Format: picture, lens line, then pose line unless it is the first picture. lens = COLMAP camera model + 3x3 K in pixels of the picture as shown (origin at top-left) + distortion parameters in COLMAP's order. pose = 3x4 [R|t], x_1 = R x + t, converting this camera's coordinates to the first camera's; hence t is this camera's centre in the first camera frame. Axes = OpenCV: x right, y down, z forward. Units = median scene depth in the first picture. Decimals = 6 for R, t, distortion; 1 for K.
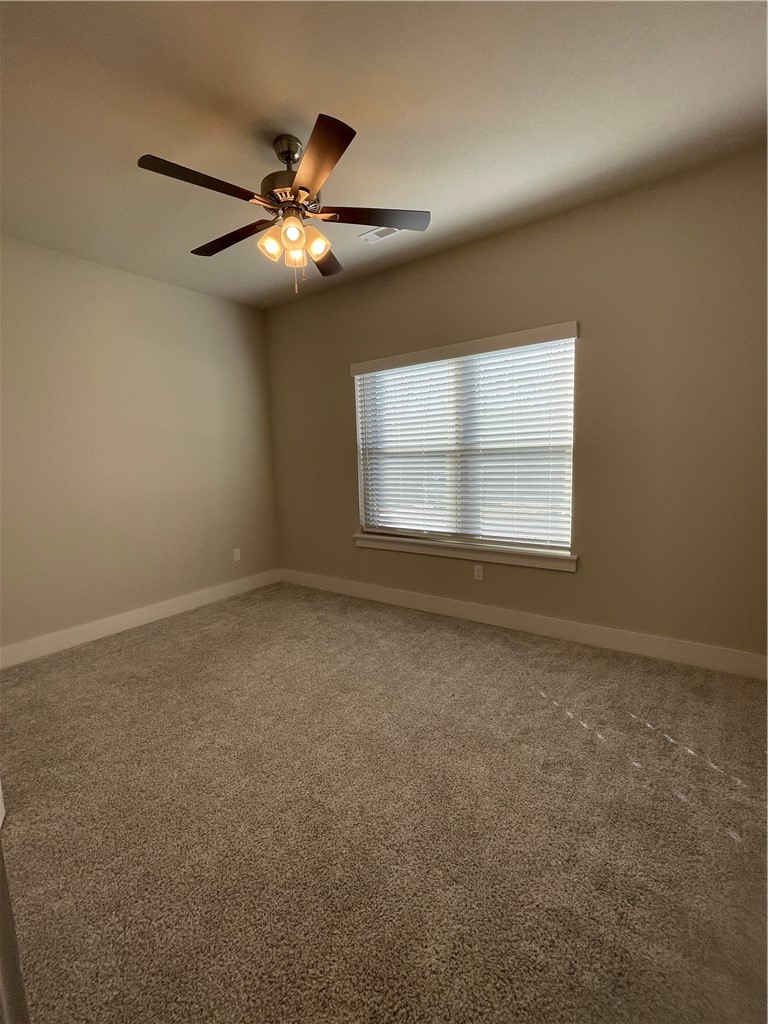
lens RADIAL K [[446.2, 0, 384.0], [0, 446.2, 512.0], [0, 0, 1]] dist [0.000588, 0.000023]
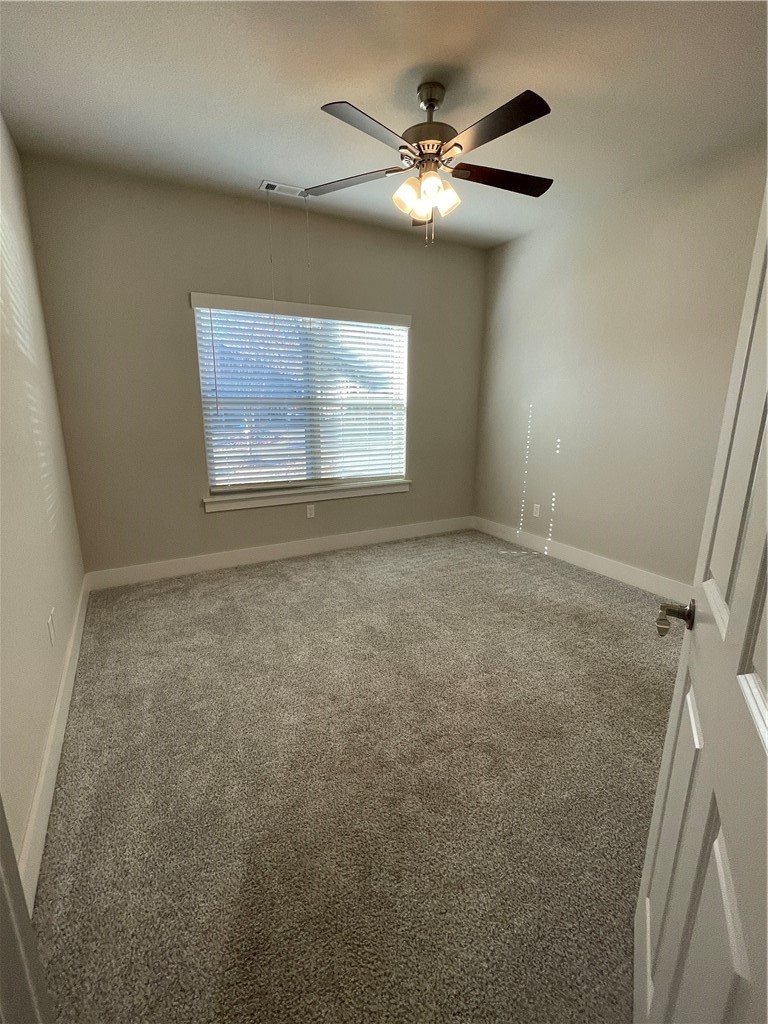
lens RADIAL K [[446.2, 0, 384.0], [0, 446.2, 512.0], [0, 0, 1]] dist [0.000588, 0.000023]
pose [[0.351840, -0.194842, 0.915557, -0.942586], [0.063383, 0.980811, 0.184371, -0.074754], [-0.933912, -0.006838, 0.357438, 0.516364]]
